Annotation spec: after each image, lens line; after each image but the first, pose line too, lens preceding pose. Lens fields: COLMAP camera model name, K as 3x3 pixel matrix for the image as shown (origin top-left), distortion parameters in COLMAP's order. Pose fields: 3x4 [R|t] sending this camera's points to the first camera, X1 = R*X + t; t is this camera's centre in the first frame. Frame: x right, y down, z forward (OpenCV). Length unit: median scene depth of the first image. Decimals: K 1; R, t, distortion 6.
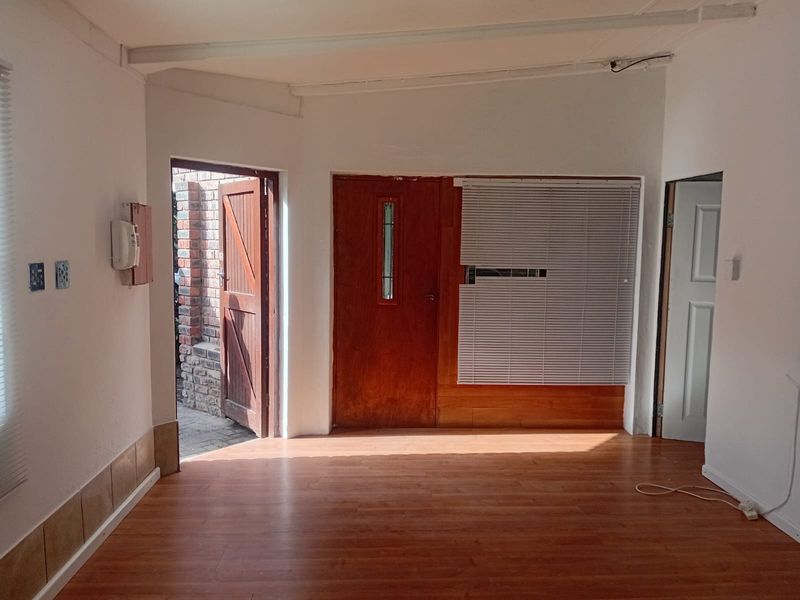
lens RADIAL K [[621.9, 0, 397.5], [0, 621.9, 299.4], [0, 0, 1]] dist [0.083396, -0.158059]
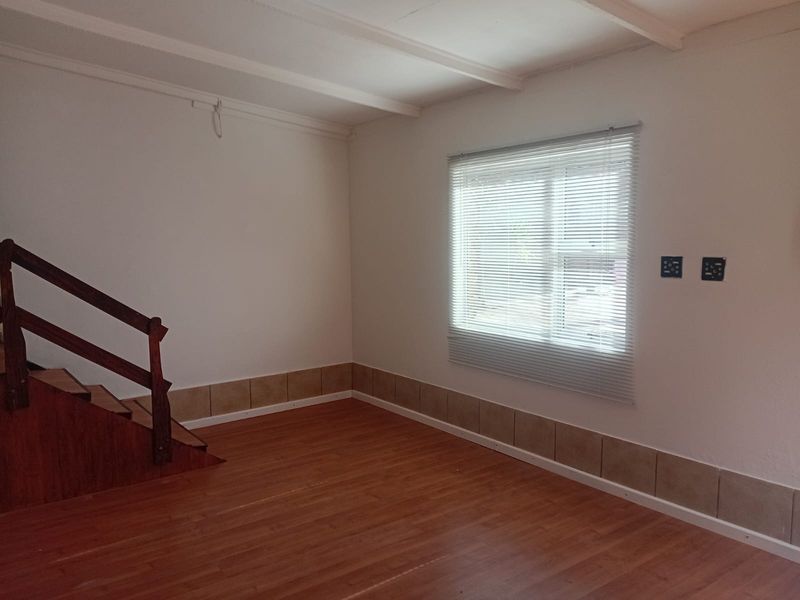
lens RADIAL K [[621.9, 0, 397.5], [0, 621.9, 299.4], [0, 0, 1]] dist [0.083396, -0.158059]
pose [[-0.836365, 0.050360, -0.545855, 0.315746], [-0.049092, 0.984889, 0.166084, -0.080512], [0.545971, 0.165704, -0.821254, 0.900259]]
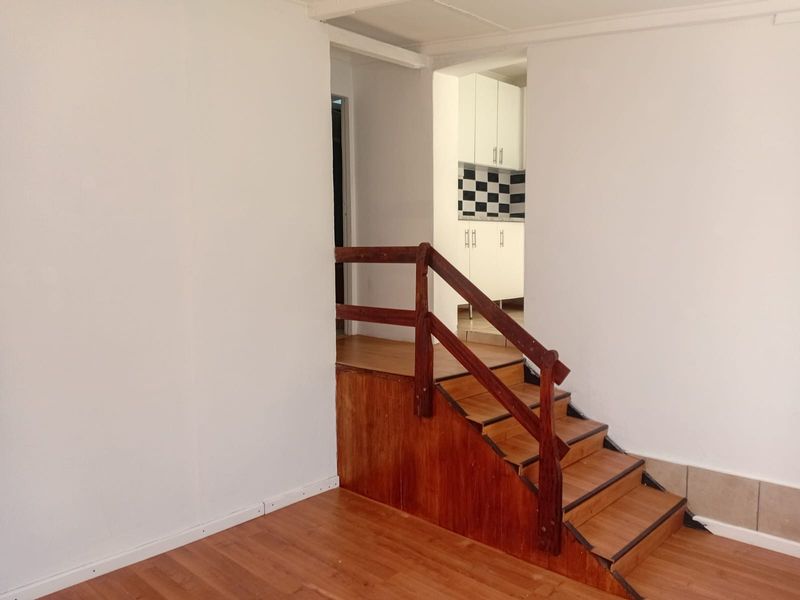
lens RADIAL K [[621.9, 0, 397.5], [0, 621.9, 299.4], [0, 0, 1]] dist [0.083396, -0.158059]
pose [[-0.686062, -0.071398, 0.724031, -0.168321], [0.062683, 0.985672, 0.156595, -0.055331], [-0.724838, 0.152818, -0.671757, 0.567872]]
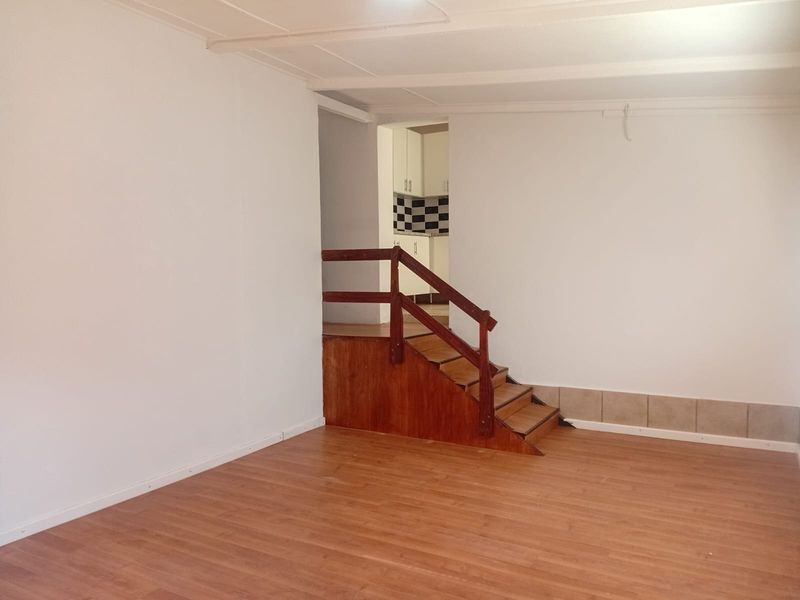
lens RADIAL K [[621.9, 0, 397.5], [0, 621.9, 299.4], [0, 0, 1]] dist [0.083396, -0.158059]
pose [[-0.840950, -0.037083, 0.539840, -0.243982], [0.045324, 0.989316, 0.138564, -0.062479], [-0.539211, 0.140993, -0.830284, 0.926500]]
